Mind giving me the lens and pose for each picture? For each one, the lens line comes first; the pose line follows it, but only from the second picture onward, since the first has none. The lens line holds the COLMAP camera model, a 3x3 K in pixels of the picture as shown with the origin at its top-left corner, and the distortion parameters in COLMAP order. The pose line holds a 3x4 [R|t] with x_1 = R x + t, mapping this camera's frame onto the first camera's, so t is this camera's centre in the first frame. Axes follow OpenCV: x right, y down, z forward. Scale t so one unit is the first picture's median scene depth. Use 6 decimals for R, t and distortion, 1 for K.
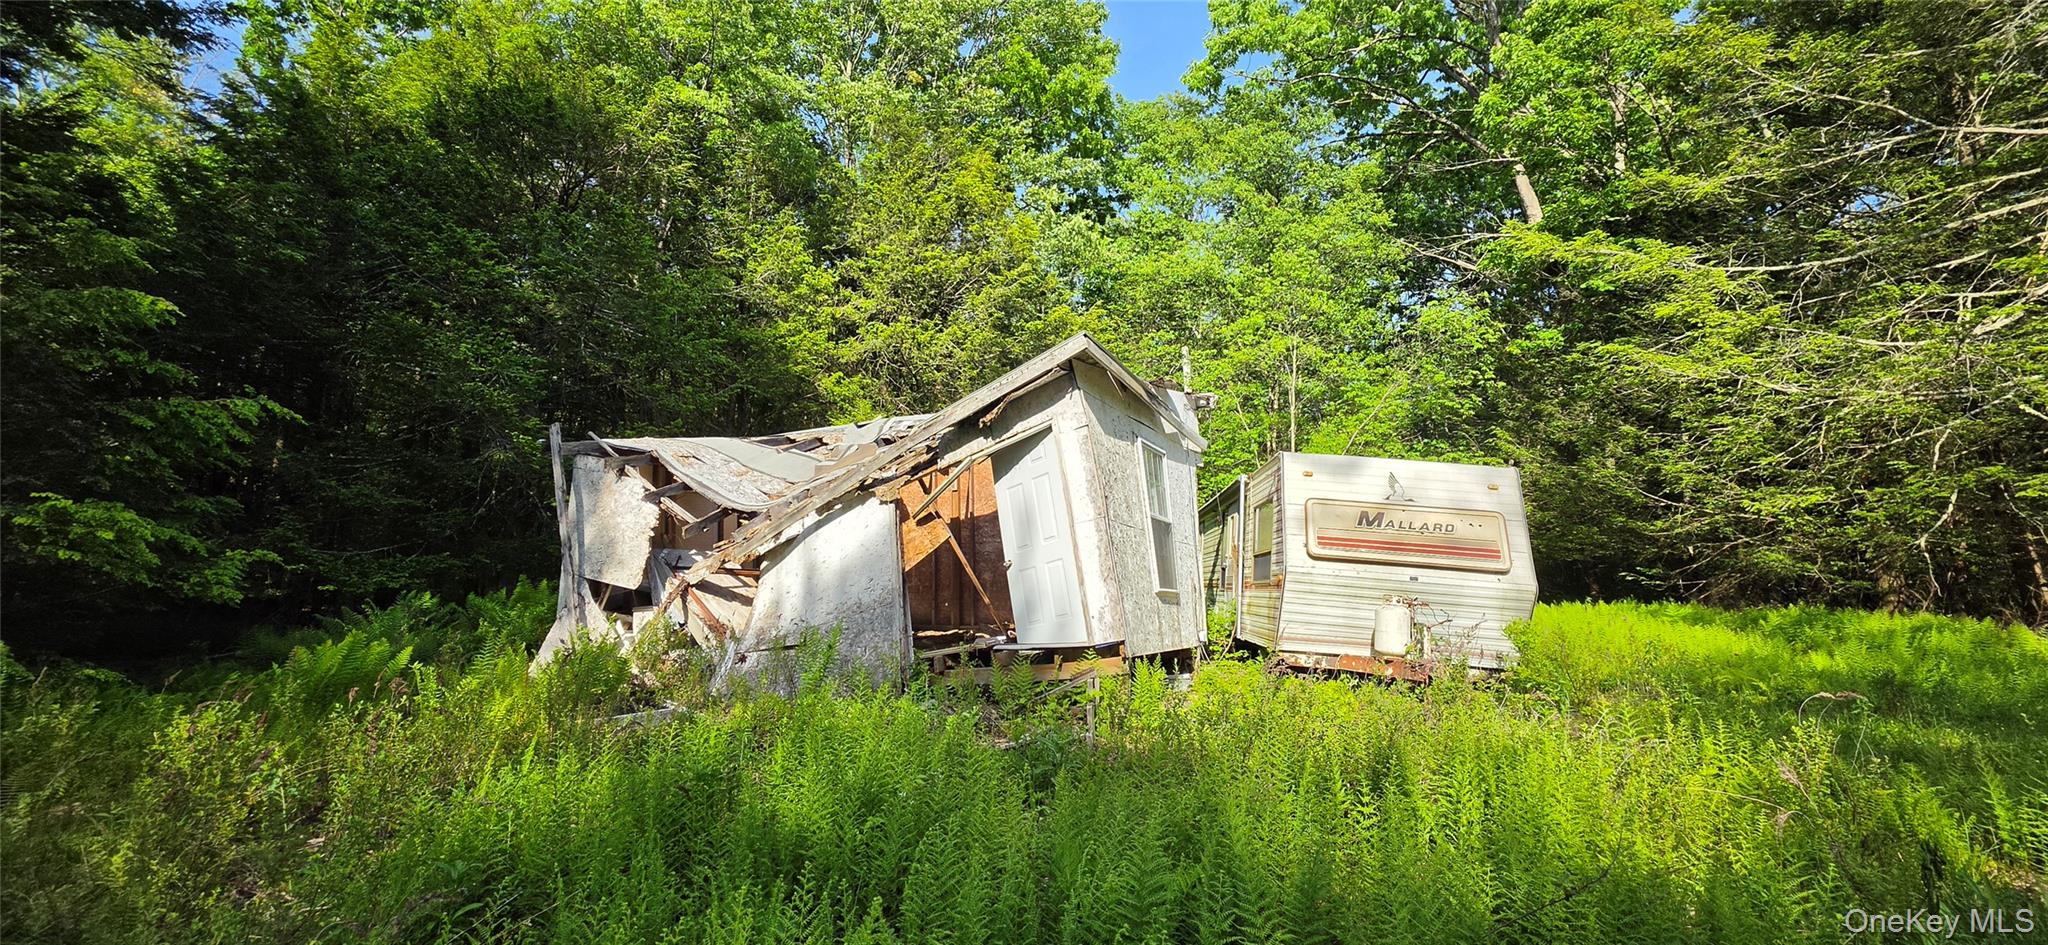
lens RADIAL K [[807.6, 0, 1029.6], [0, 807.6, 475.5], [0, 0, 1]] dist [-0.001926, -0.000304]
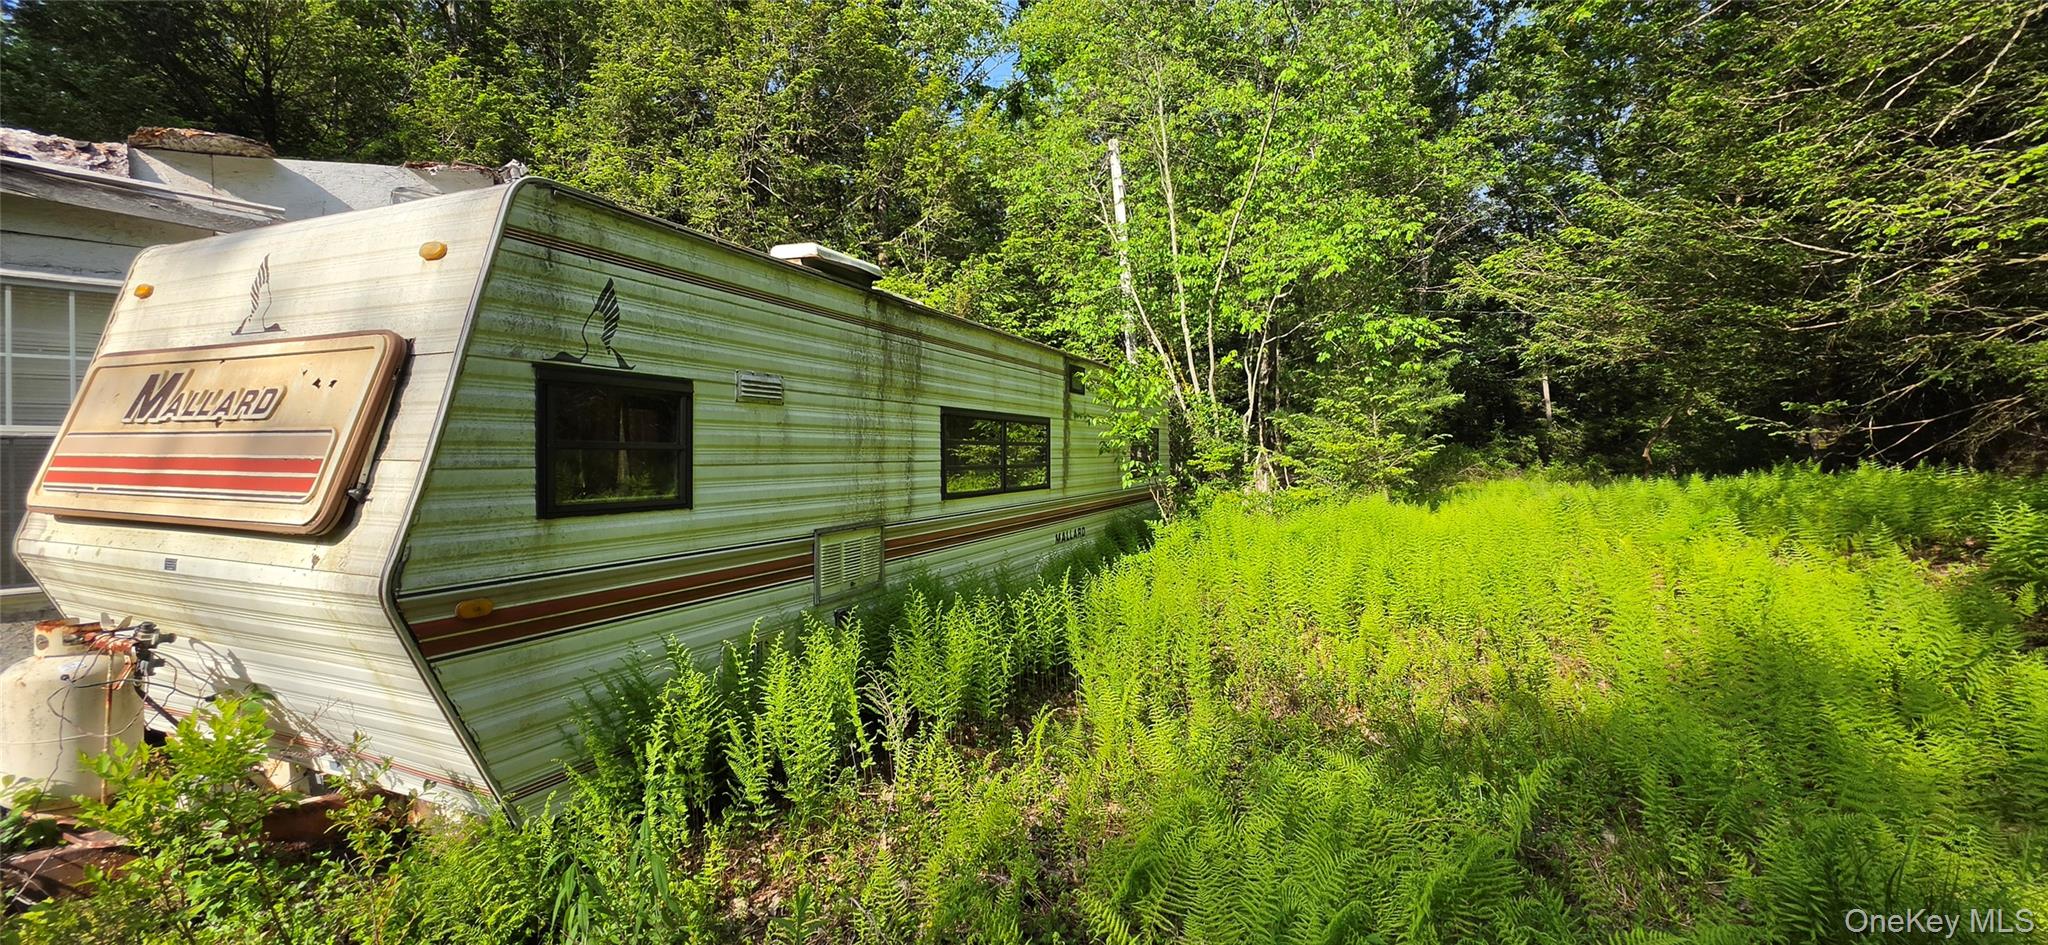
lens RADIAL K [[795.3, 0, 1020.9], [0, 795.3, 460.7], [0, 0, 1]] dist [0.001008, 0.000109]
pose [[0.950426, -0.072274, -0.302435, 0.608352], [0.111774, 0.987012, 0.115387, 0.057612], [0.290168, -0.143471, 0.946160, 0.526286]]
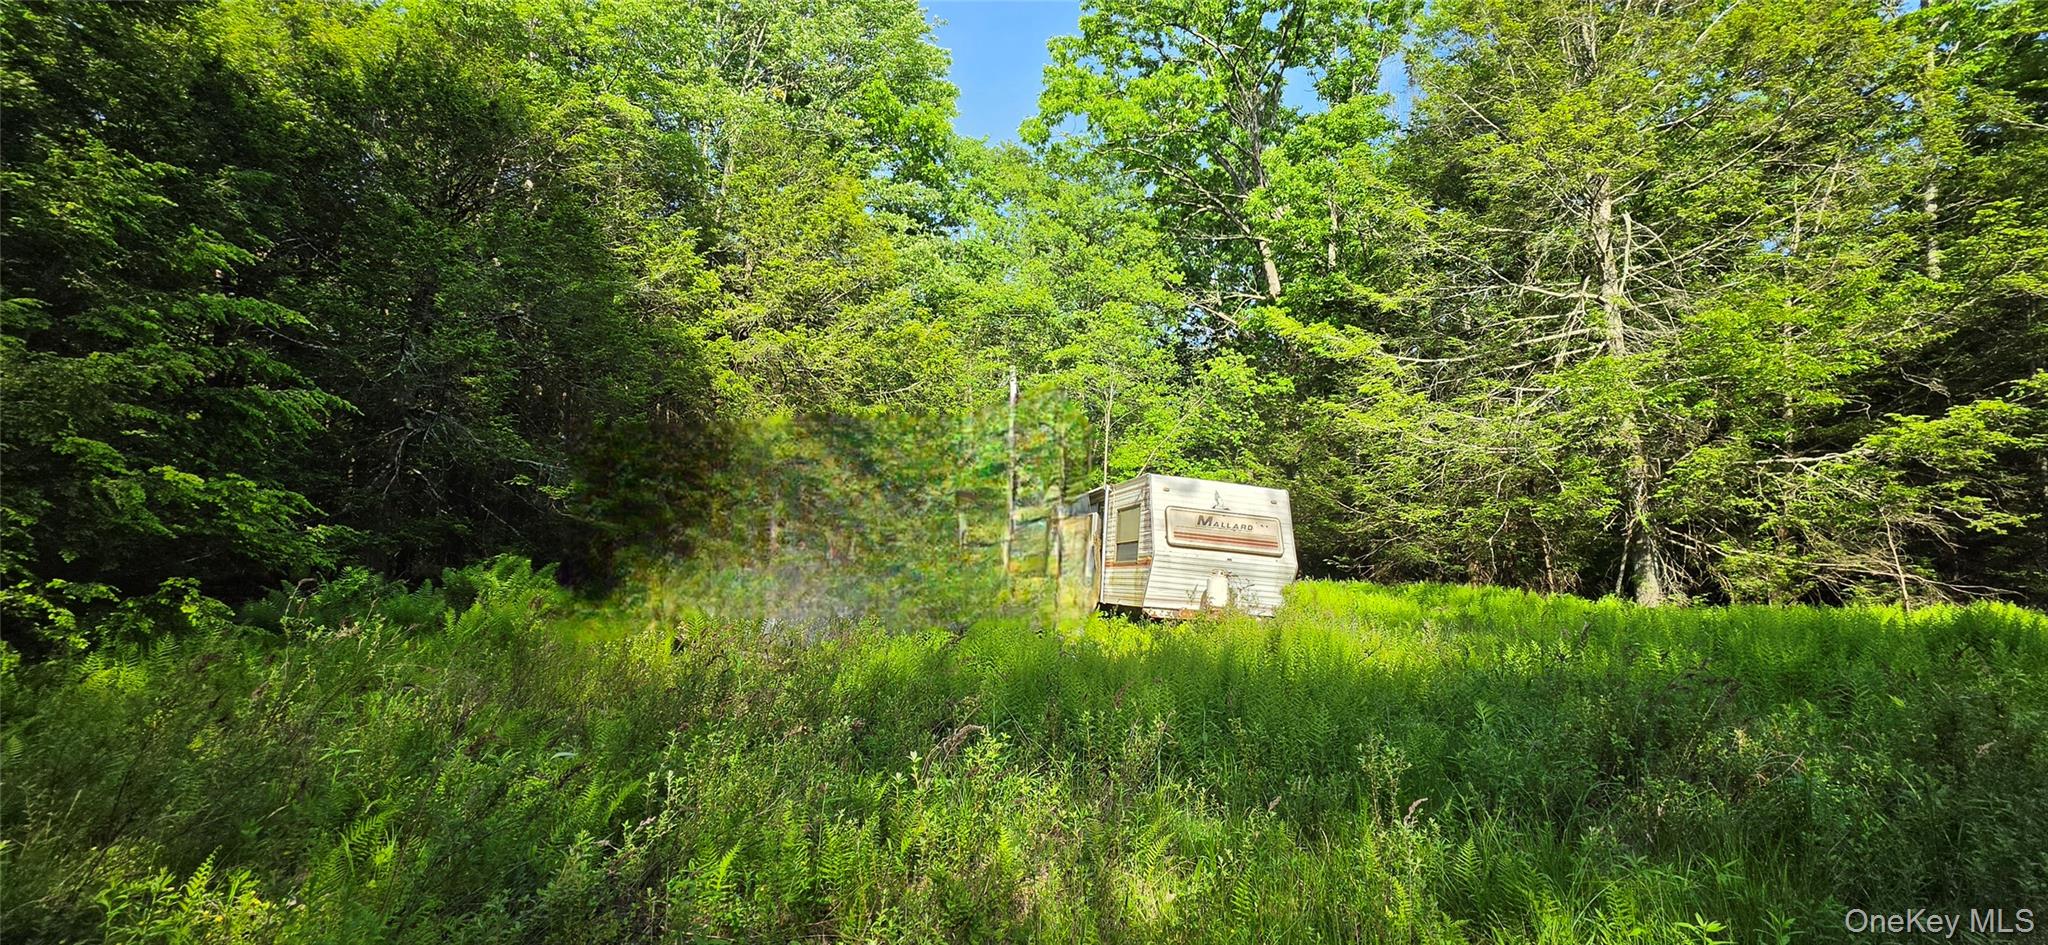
lens RADIAL K [[808.6, 0, 1024.0], [0, 808.6, 472.5], [0, 0, 1]] dist [0.000226, -0.000046]
pose [[0.954361, 0.041327, 0.295782, -0.251213], [-0.045631, 0.998929, 0.007659, -0.023509], [-0.295149, -0.020807, 0.955225, -0.253174]]
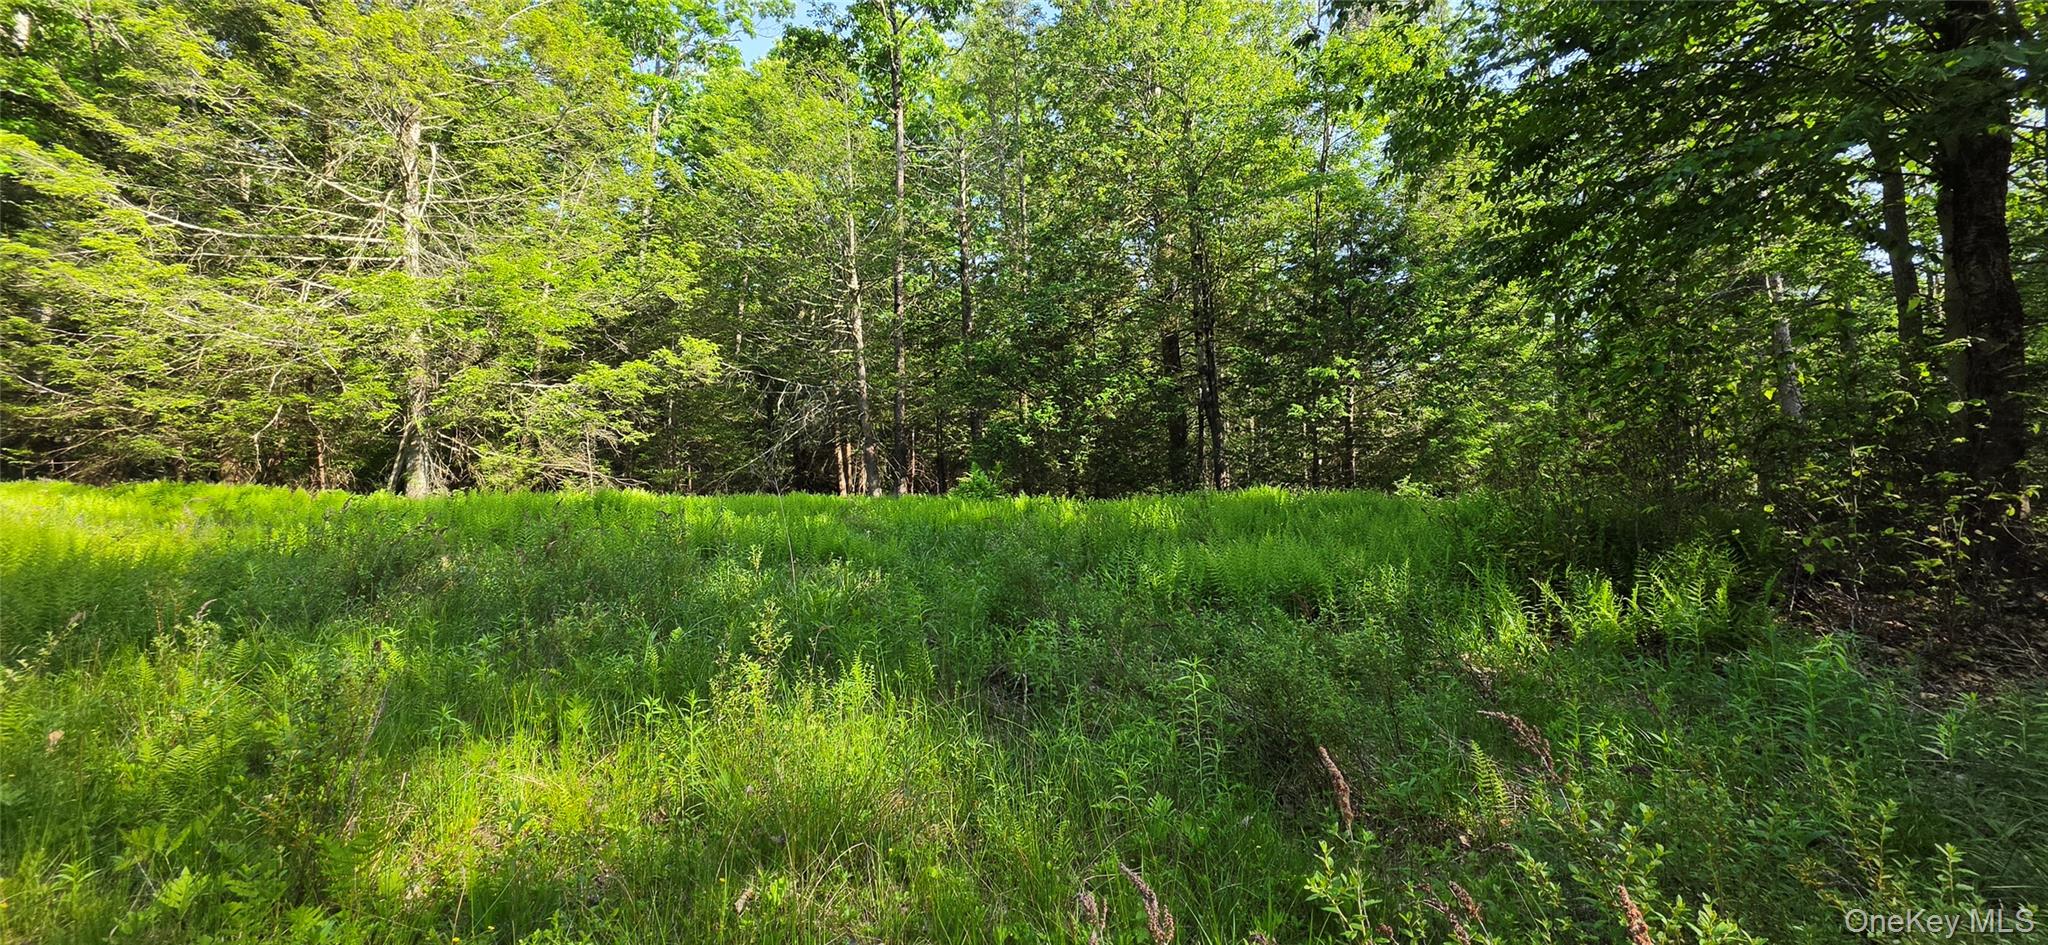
lens RADIAL K [[825.6, 0, 1036.6], [0, 825.6, 457.6], [0, 0, 1]] dist [-0.001592, -0.000715]
pose [[-0.019366, 0.025451, 0.999488, -0.446570], [-0.133486, 0.990660, -0.027812, -0.030972], [-0.990862, -0.133956, -0.015787, -0.416233]]
